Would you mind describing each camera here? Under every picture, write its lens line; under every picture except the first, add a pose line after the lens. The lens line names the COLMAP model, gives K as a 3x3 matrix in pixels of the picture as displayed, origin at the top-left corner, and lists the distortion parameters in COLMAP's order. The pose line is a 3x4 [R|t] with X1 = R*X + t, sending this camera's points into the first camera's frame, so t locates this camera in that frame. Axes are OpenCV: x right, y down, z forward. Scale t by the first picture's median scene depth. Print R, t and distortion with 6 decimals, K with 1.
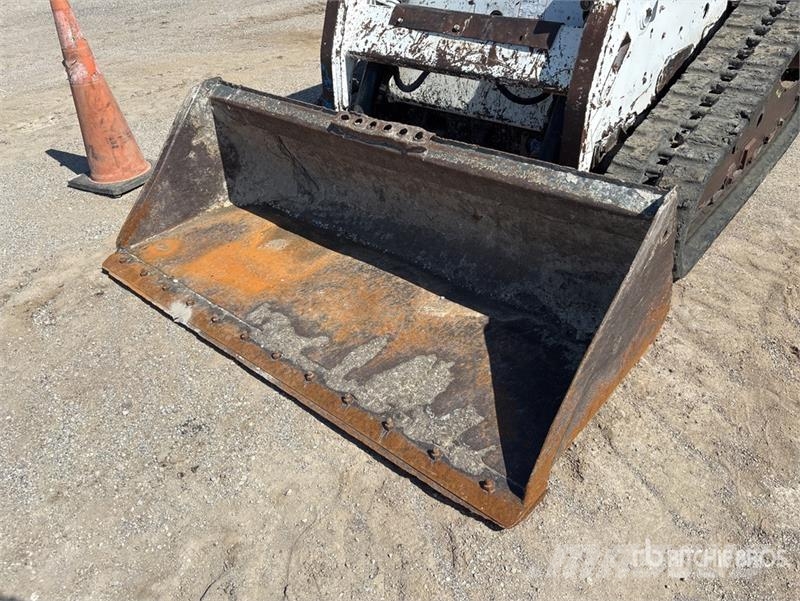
lens RADIAL K [[608.2, 0, 400.2], [0, 608.2, 298.1], [0, 0, 1]] dist [0.041068, -0.055463]
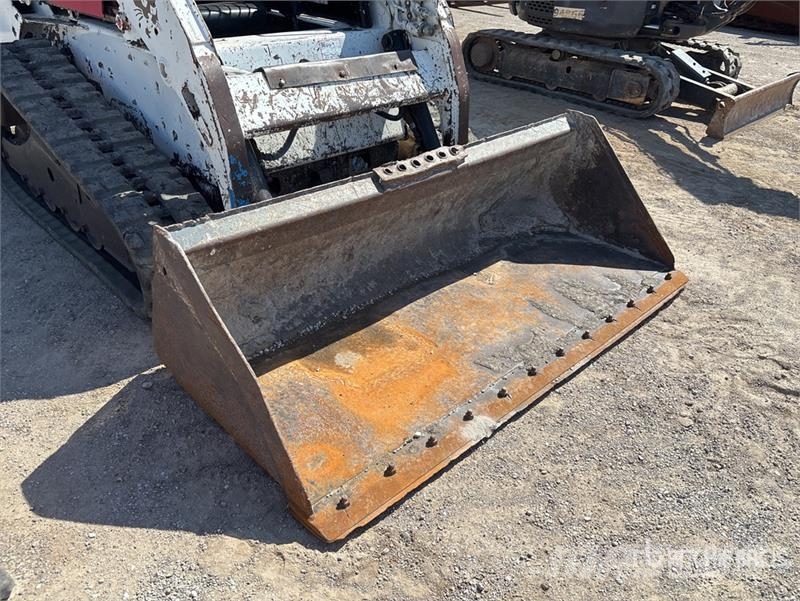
lens RADIAL K [[608.2, 0, 404.5], [0, 608.2, 305.3], [0, 0, 1]] dist [0.041068, -0.055463]
pose [[0.089683, -0.478161, 0.873681, -0.980008], [0.548323, 0.756012, 0.357476, -0.440896], [-0.831444, 0.447000, 0.329988, 0.713091]]
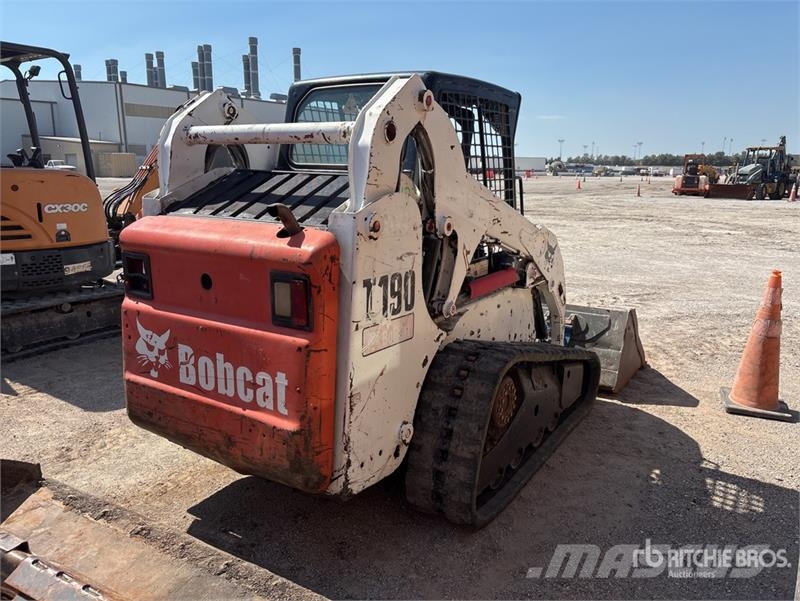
lens RADIAL K [[608.2, 0, 402.1], [0, 608.2, 297.1], [0, 0, 1]] dist [0.041068, -0.055463]
pose [[-0.990259, 0.078327, -0.115115, 0.571995], [-0.034090, 0.665210, 0.745878, -1.838474], [0.134998, 0.742537, -0.656060, 2.267669]]
